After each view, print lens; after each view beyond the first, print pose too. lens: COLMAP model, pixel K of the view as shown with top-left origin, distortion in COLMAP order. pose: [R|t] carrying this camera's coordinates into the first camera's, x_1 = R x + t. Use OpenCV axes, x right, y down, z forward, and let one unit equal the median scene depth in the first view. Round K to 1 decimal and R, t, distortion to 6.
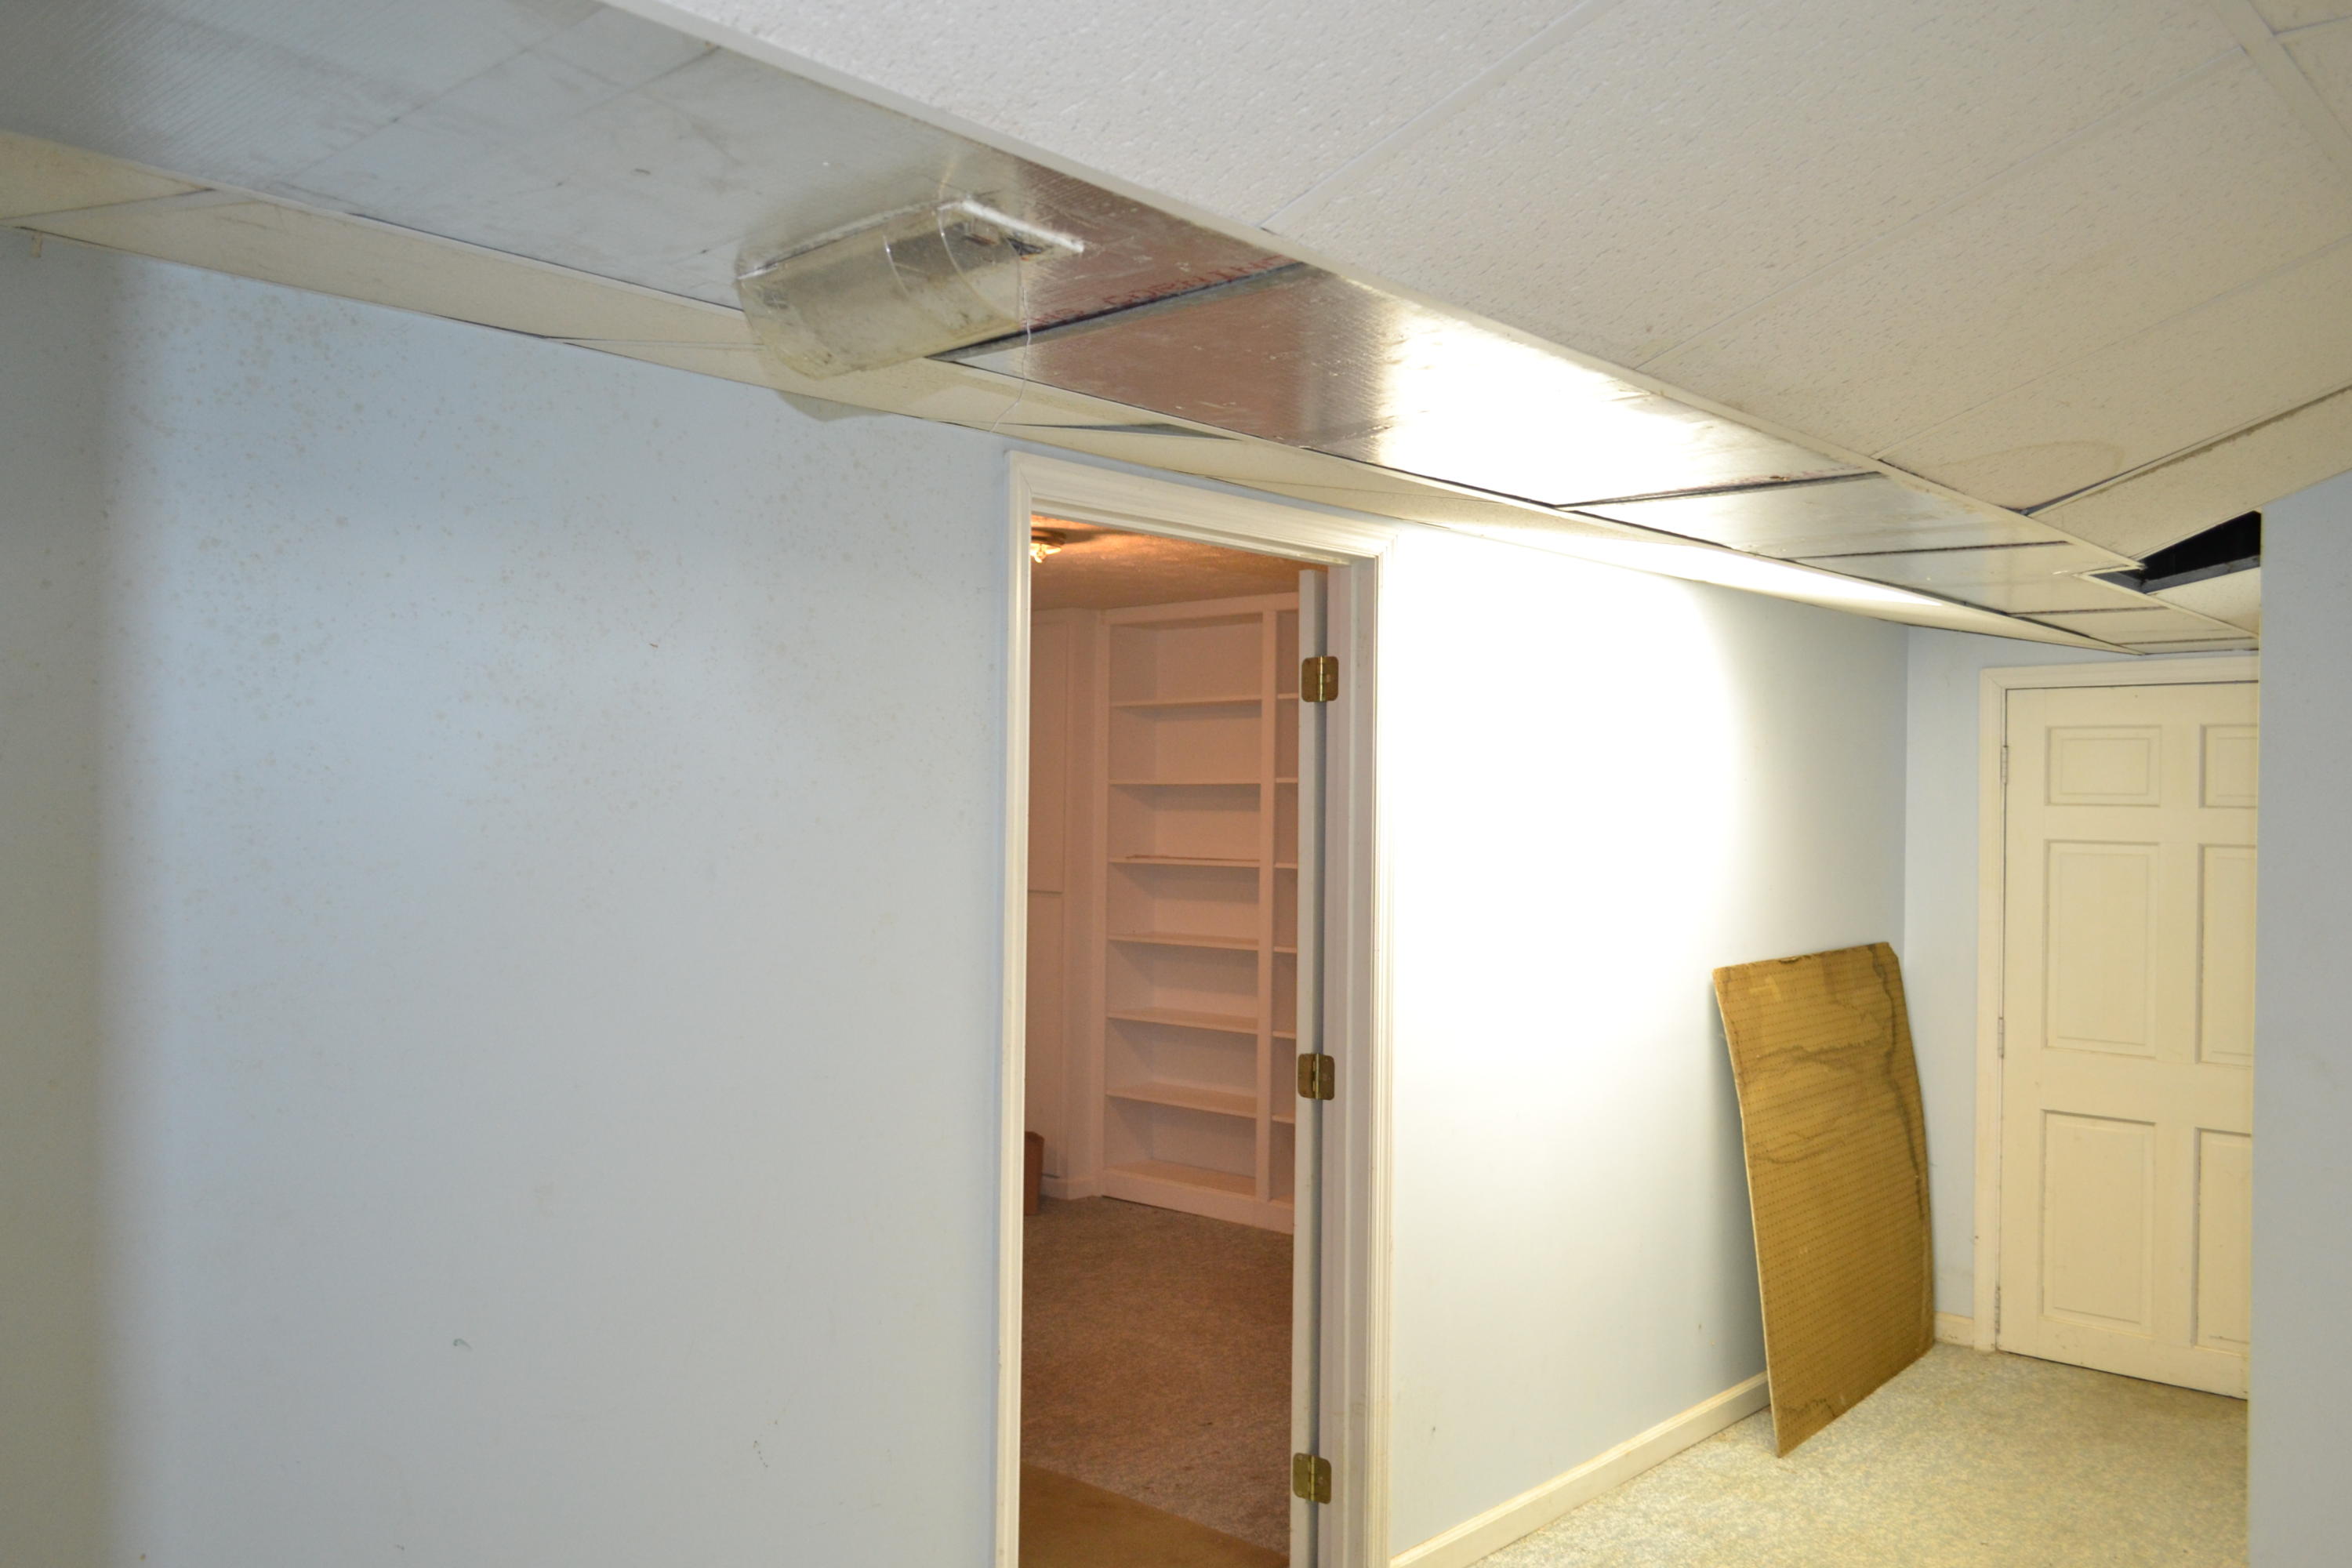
lens RADIAL K [[1859.5, 0, 1176.0], [0, 1859.5, 784.0], [0, 0, 1]] dist [-0.001137, 0.010076]
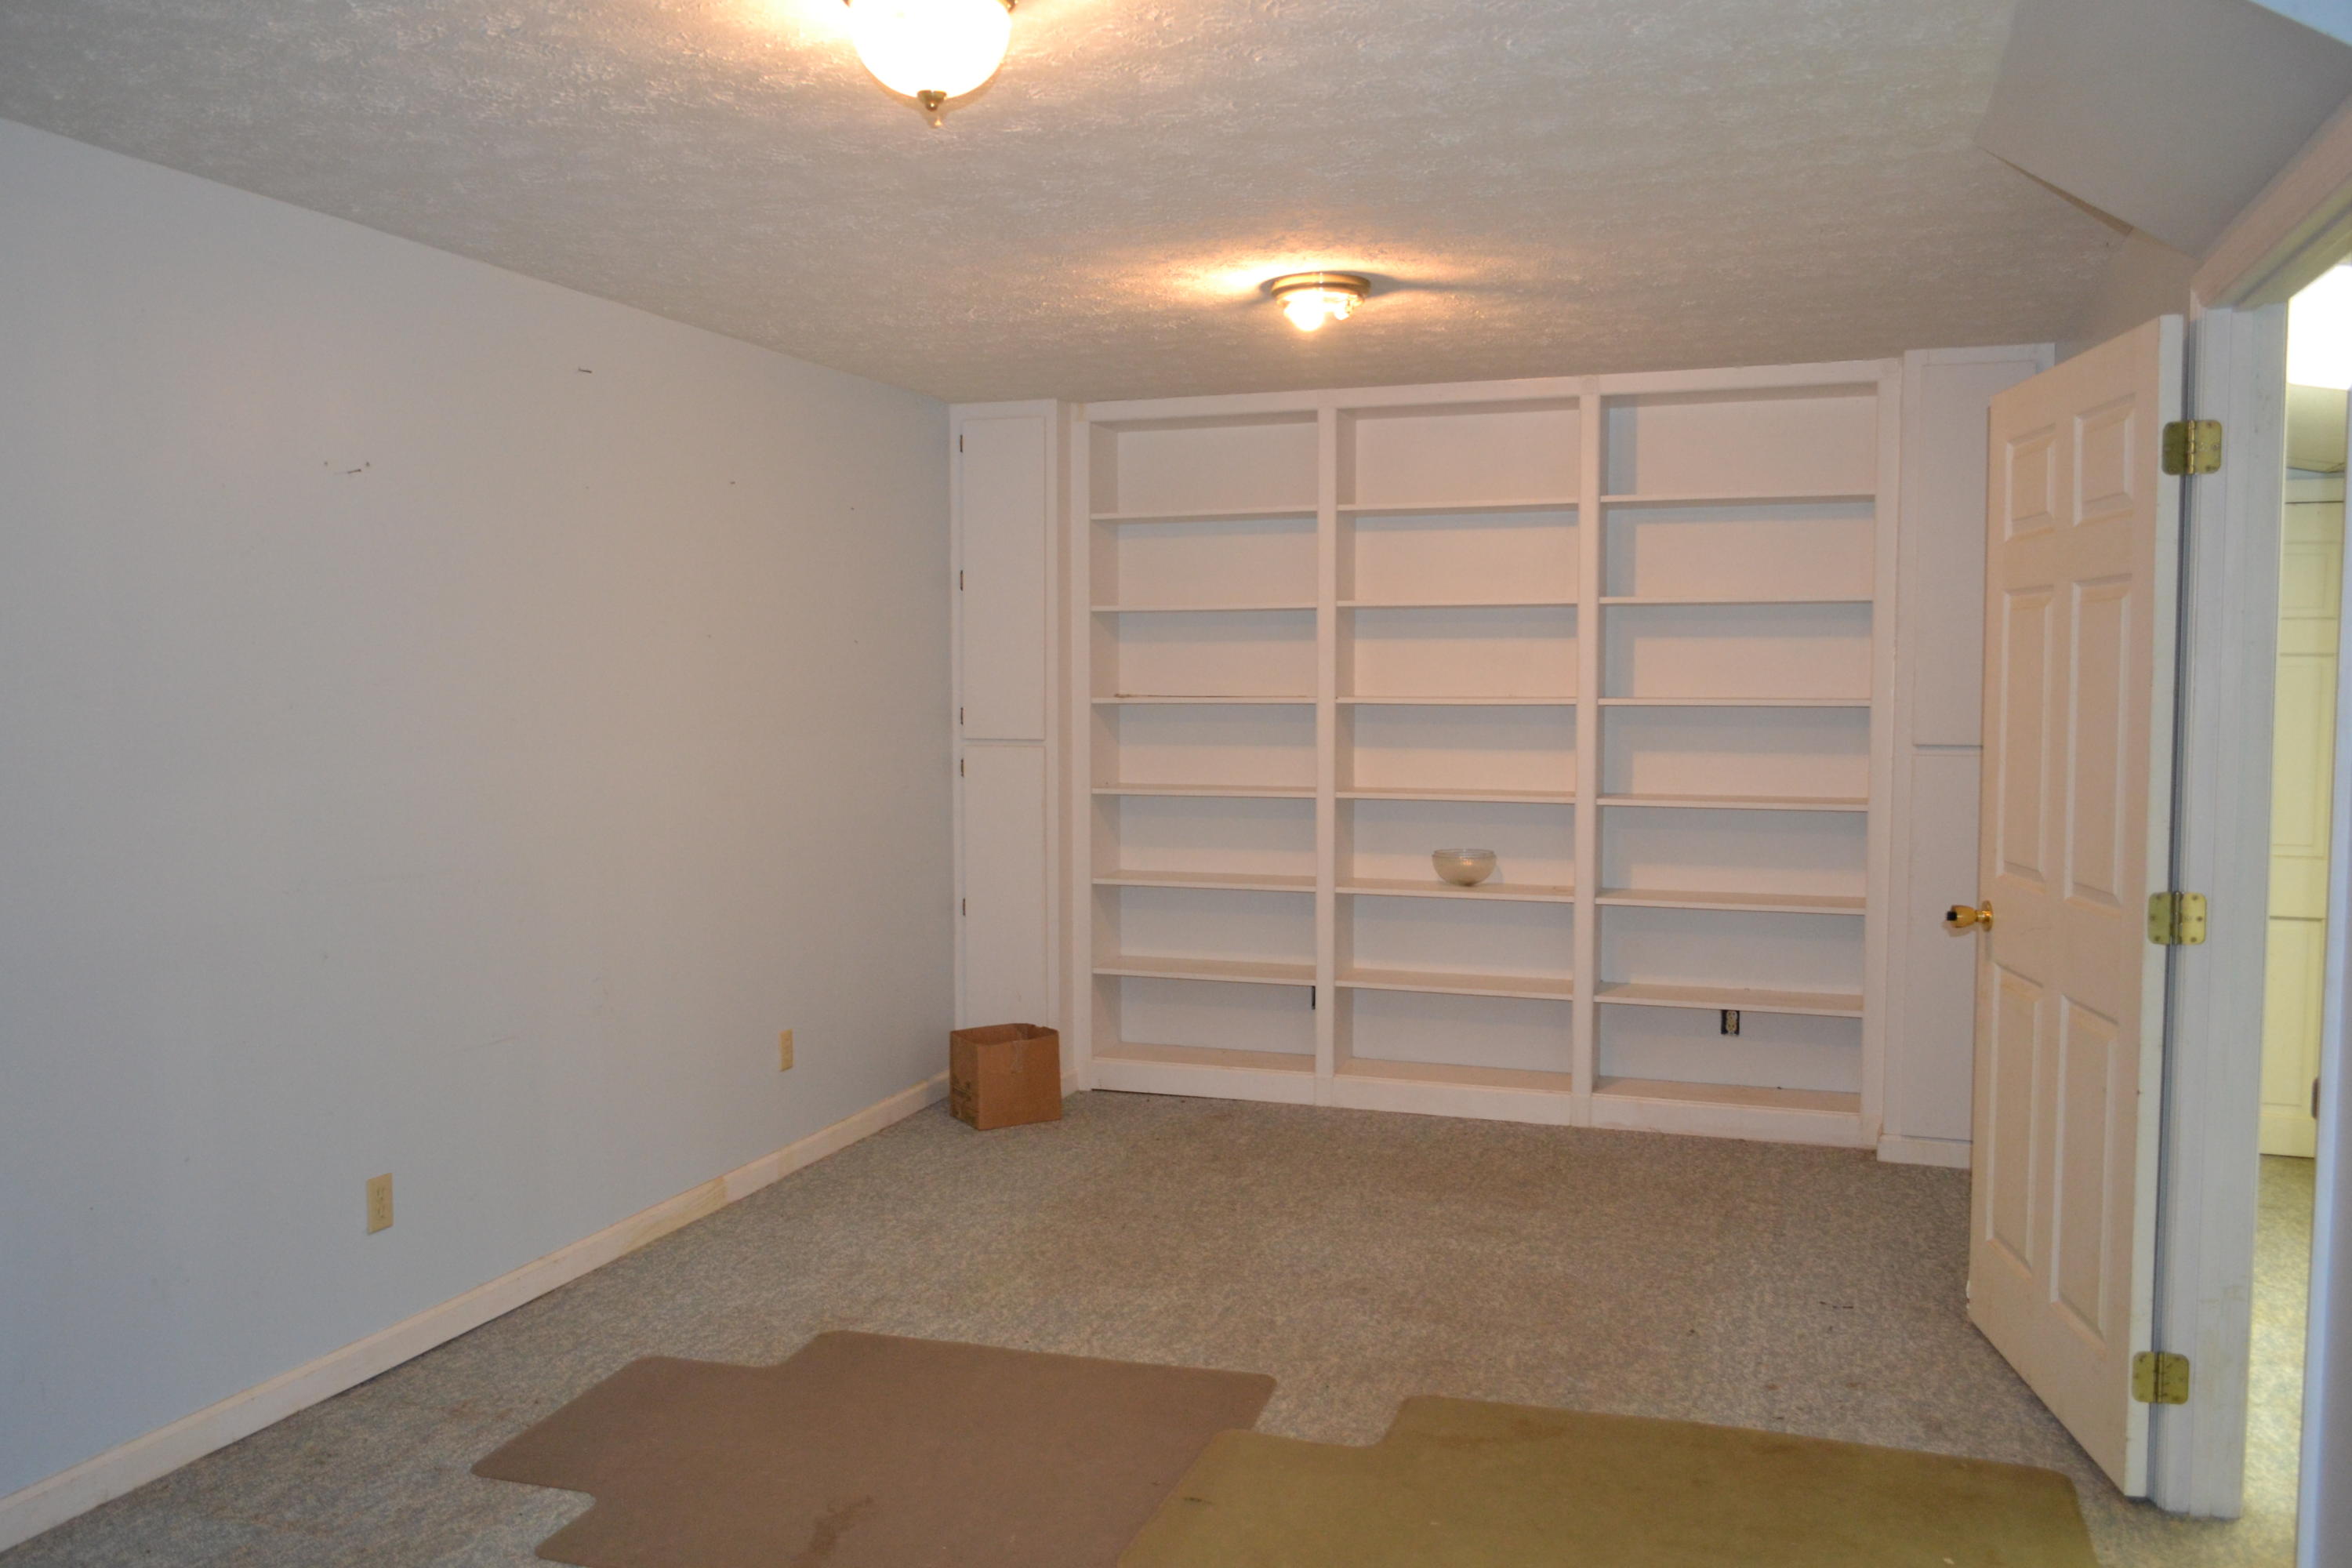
lens RADIAL K [[1859.5, 0, 1176.0], [0, 1859.5, 784.0], [0, 0, 1]] dist [-0.001137, 0.010076]
pose [[0.917472, -0.041523, 0.395626, -0.457865], [0.010356, 0.996693, 0.080593, 0.014107], [-0.397664, -0.069845, 0.914869, 0.272749]]
